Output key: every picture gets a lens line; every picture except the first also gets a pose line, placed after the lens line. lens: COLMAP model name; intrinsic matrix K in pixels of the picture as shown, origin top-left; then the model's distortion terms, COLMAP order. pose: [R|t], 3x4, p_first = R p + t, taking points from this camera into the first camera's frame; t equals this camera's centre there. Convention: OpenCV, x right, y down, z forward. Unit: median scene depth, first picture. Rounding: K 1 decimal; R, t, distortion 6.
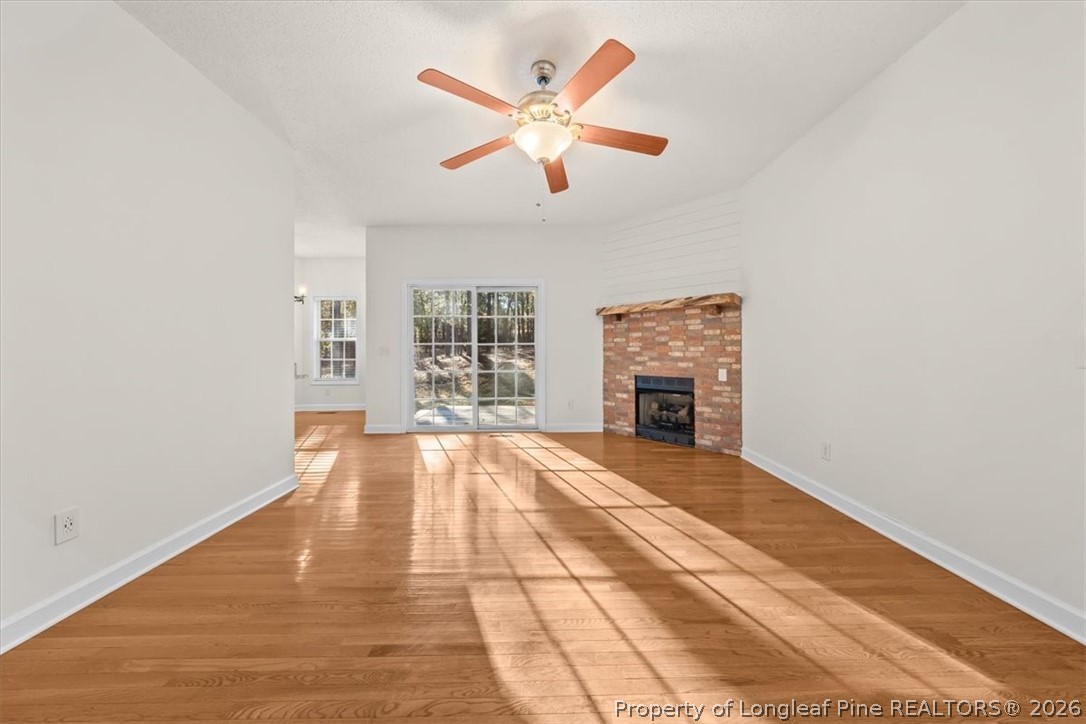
lens RADIAL K [[377.8, 0, 547.3], [0, 377.8, 347.4], [0, 0, 1]] dist [-0.001139, -0.000090]
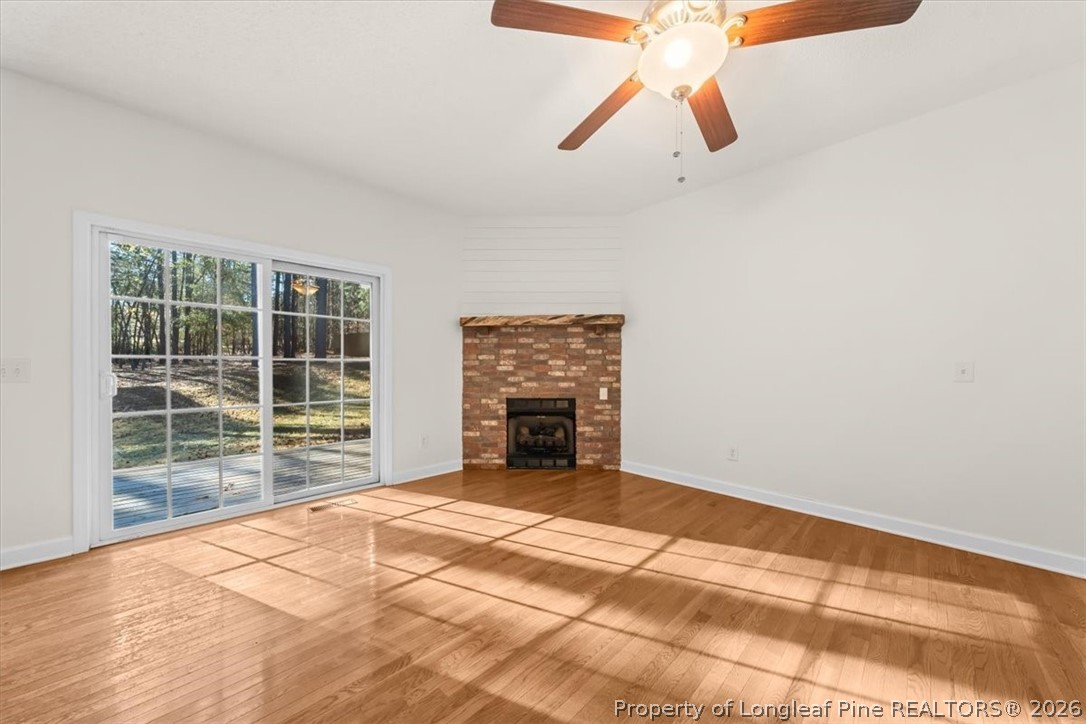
lens RADIAL K [[377.8, 0, 542.7], [0, 377.8, 370.6], [0, 0, 1]] dist [-0.001139, -0.000090]
pose [[0.727781, -0.003040, 0.685803, -0.336800], [-0.006872, 0.999908, 0.011725, -0.000751], [-0.685775, -0.013246, 0.727693, 0.340832]]
